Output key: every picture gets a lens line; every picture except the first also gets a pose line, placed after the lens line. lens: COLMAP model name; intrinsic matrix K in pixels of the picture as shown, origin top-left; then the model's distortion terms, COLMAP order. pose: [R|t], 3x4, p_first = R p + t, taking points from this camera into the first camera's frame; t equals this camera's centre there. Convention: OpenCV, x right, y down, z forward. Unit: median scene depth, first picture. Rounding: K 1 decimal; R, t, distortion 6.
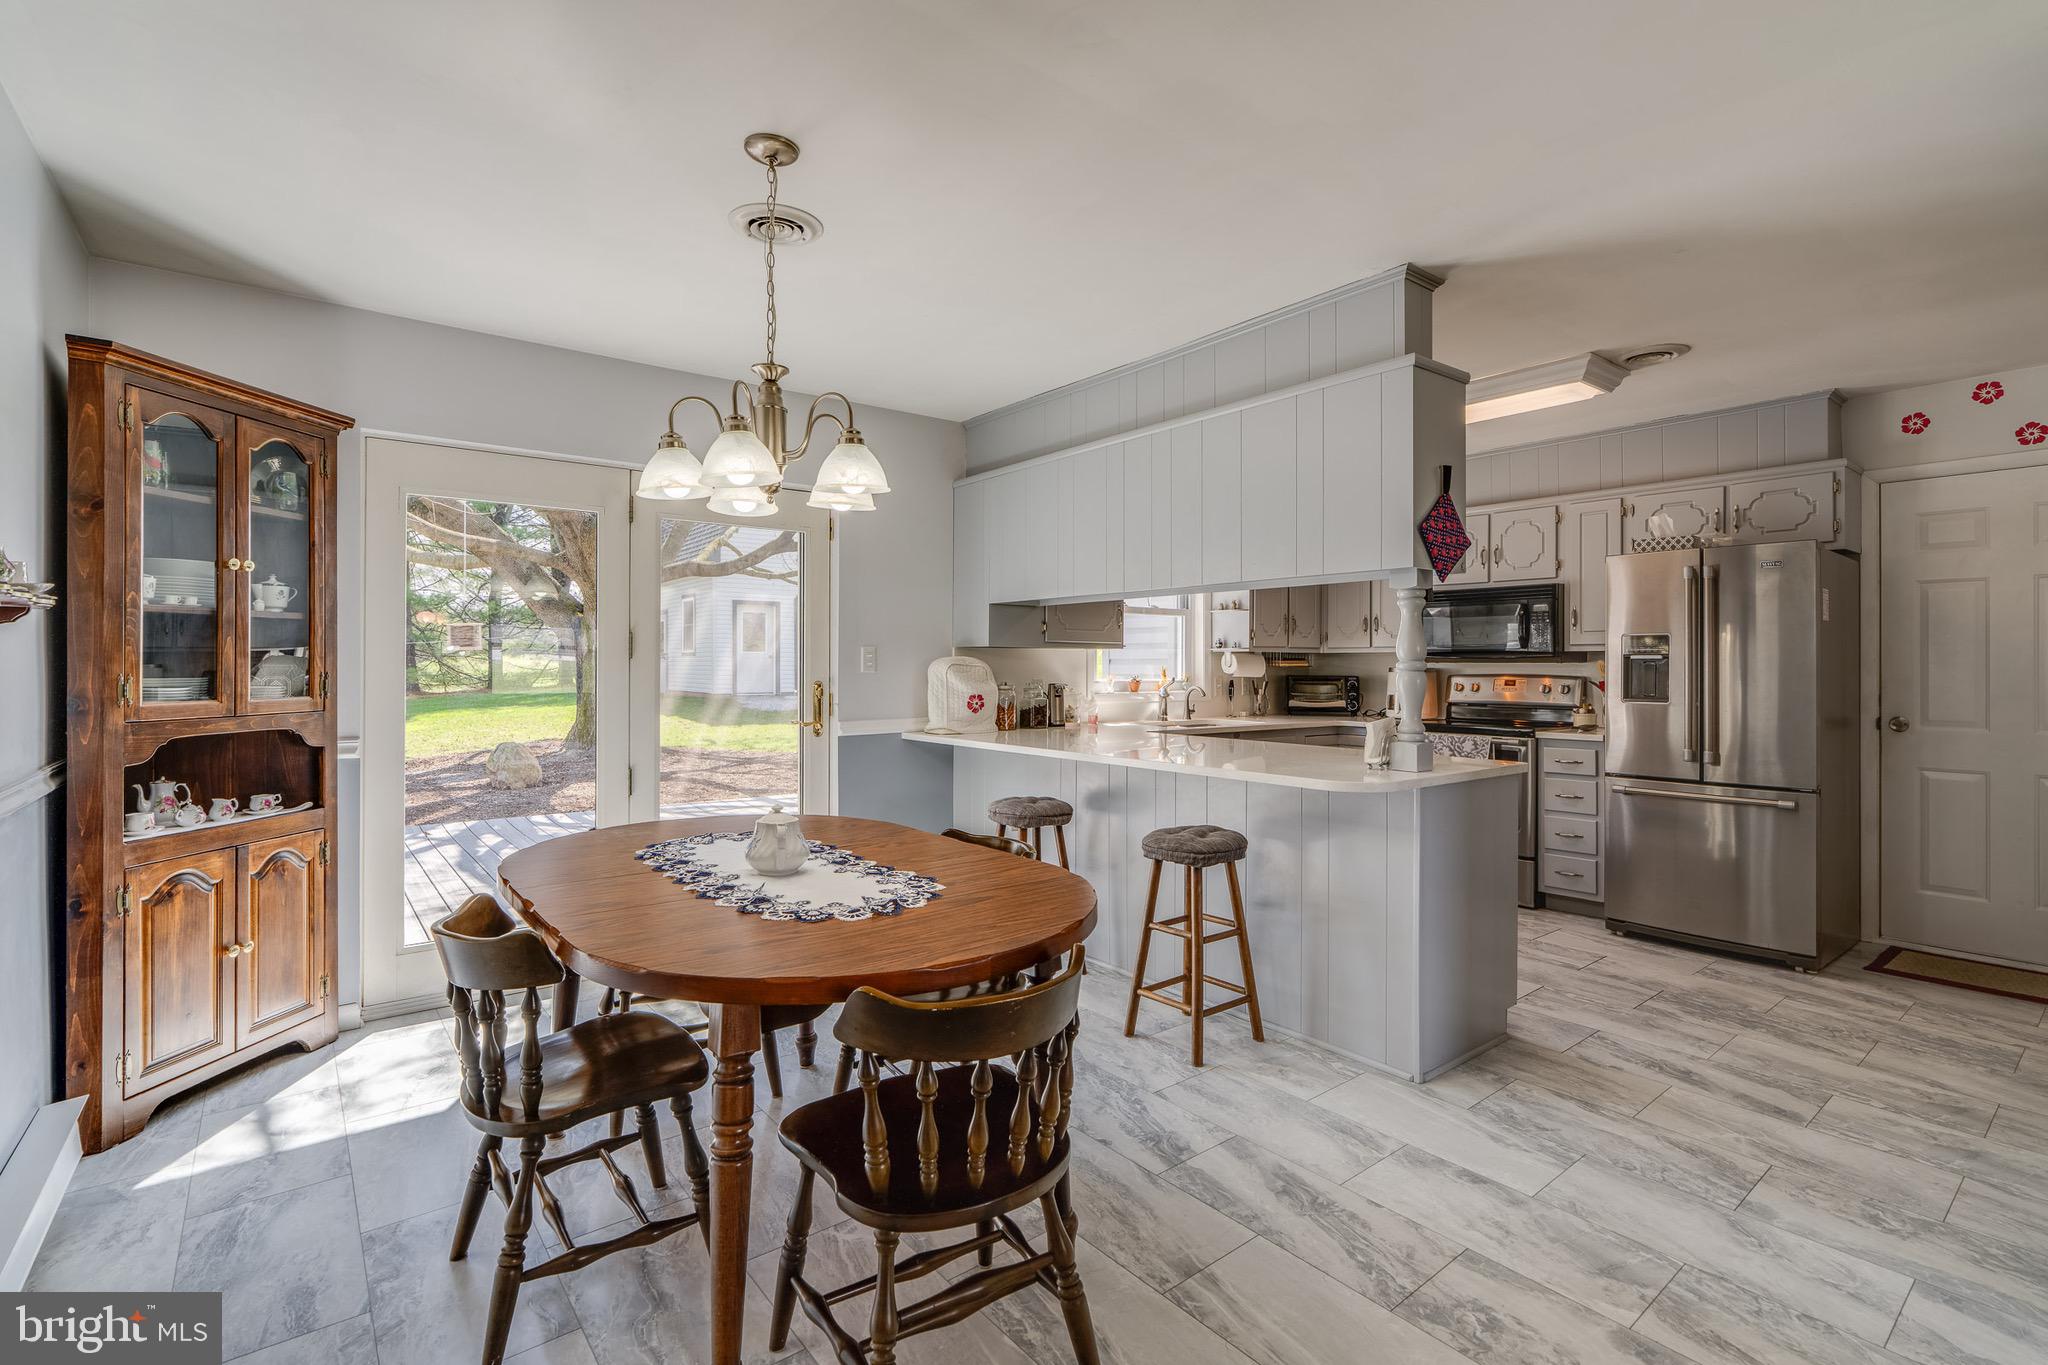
lens RADIAL K [[946.0, 0, 1023.8], [0, 946.0, 685.6], [0, 0, 1]] dist [-0.000839, 0.000006]
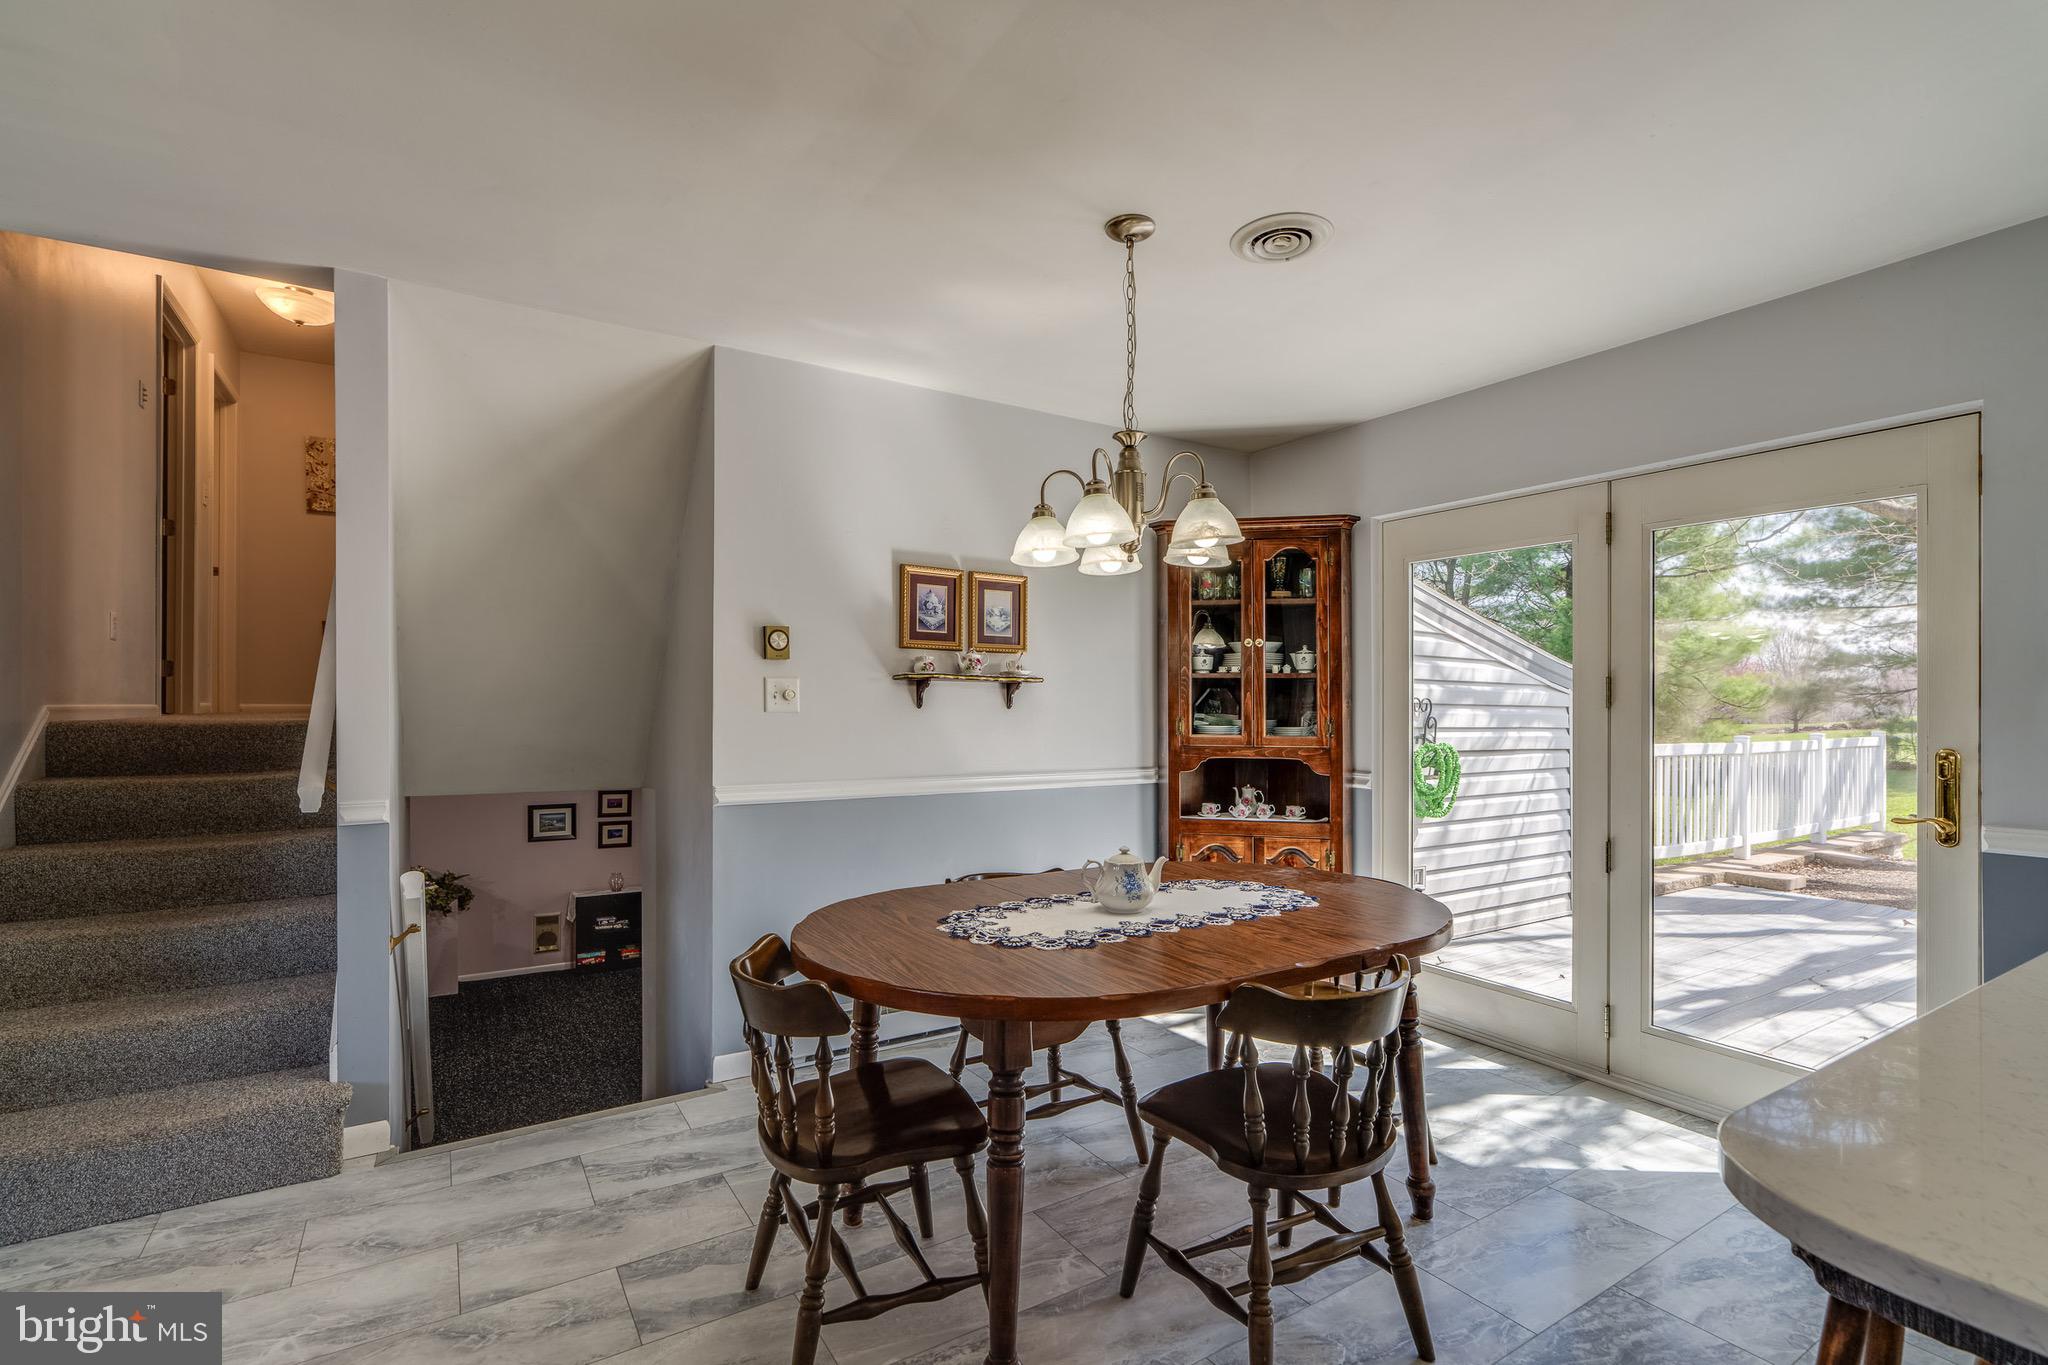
lens RADIAL K [[917.5, 0, 1015.2], [0, 917.5, 705.2], [0, 0, 1]] dist [-0.003513, -0.000189]
pose [[-0.111365, 0.000185, -0.993780, 0.404027], [-0.030006, 0.999543, 0.003549, -0.016894], [0.993326, 0.030215, -0.111308, 0.525219]]
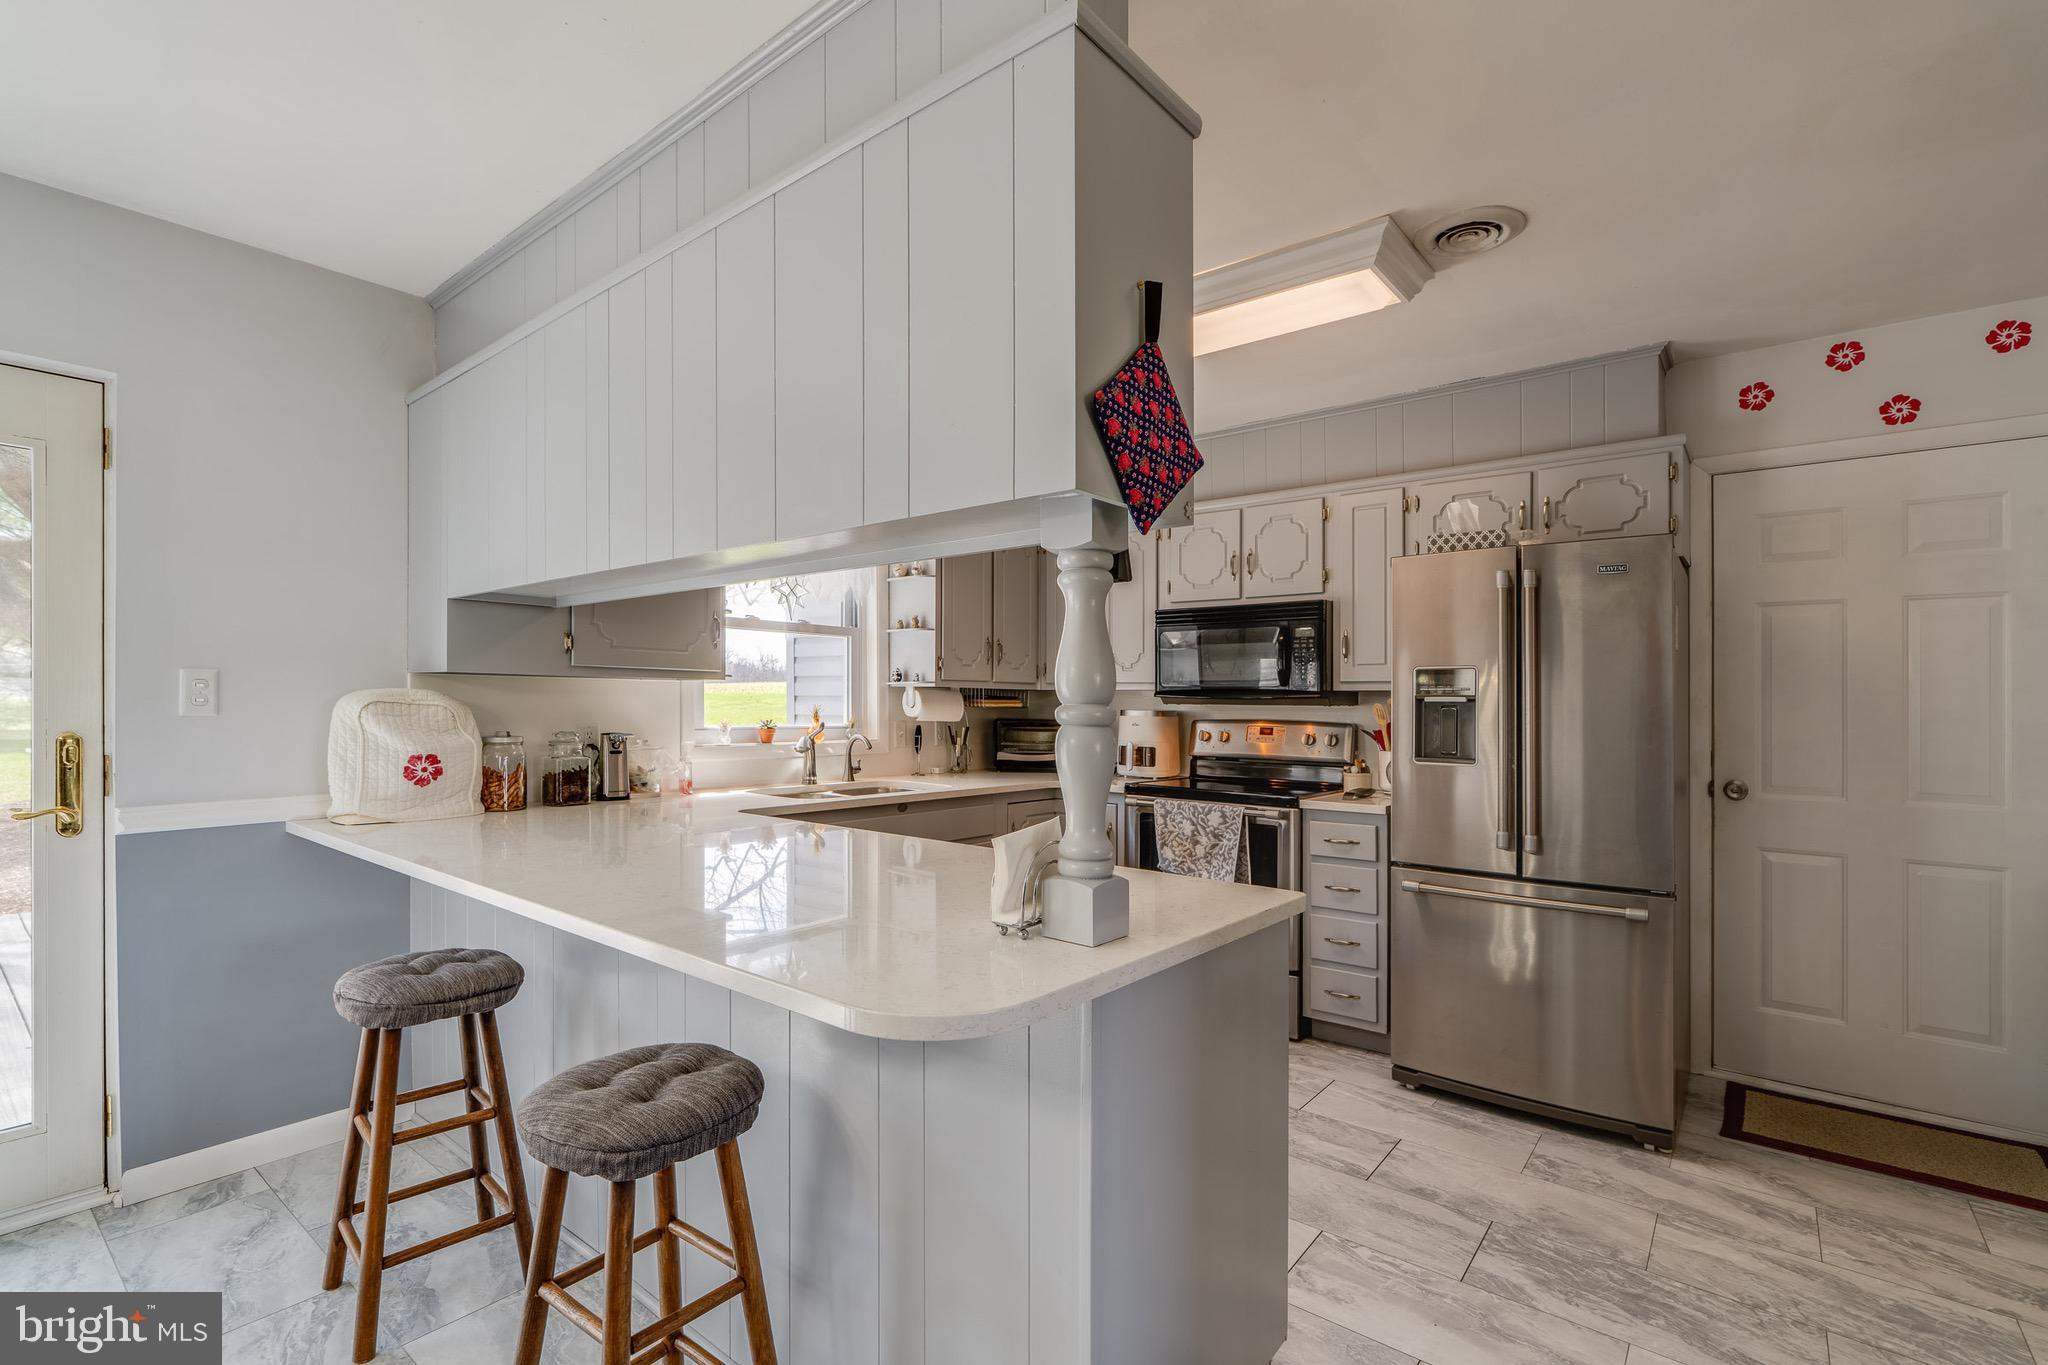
lens RADIAL K [[934.4, 0, 1014.7], [0, 934.4, 709.8], [0, 0, 1]] dist [-0.001615, -0.000207]
pose [[0.976392, 0.005844, 0.215928, 0.195039], [-0.002976, 0.999903, -0.013604, -0.012034], [-0.215987, 0.012641, 0.976314, 0.392572]]
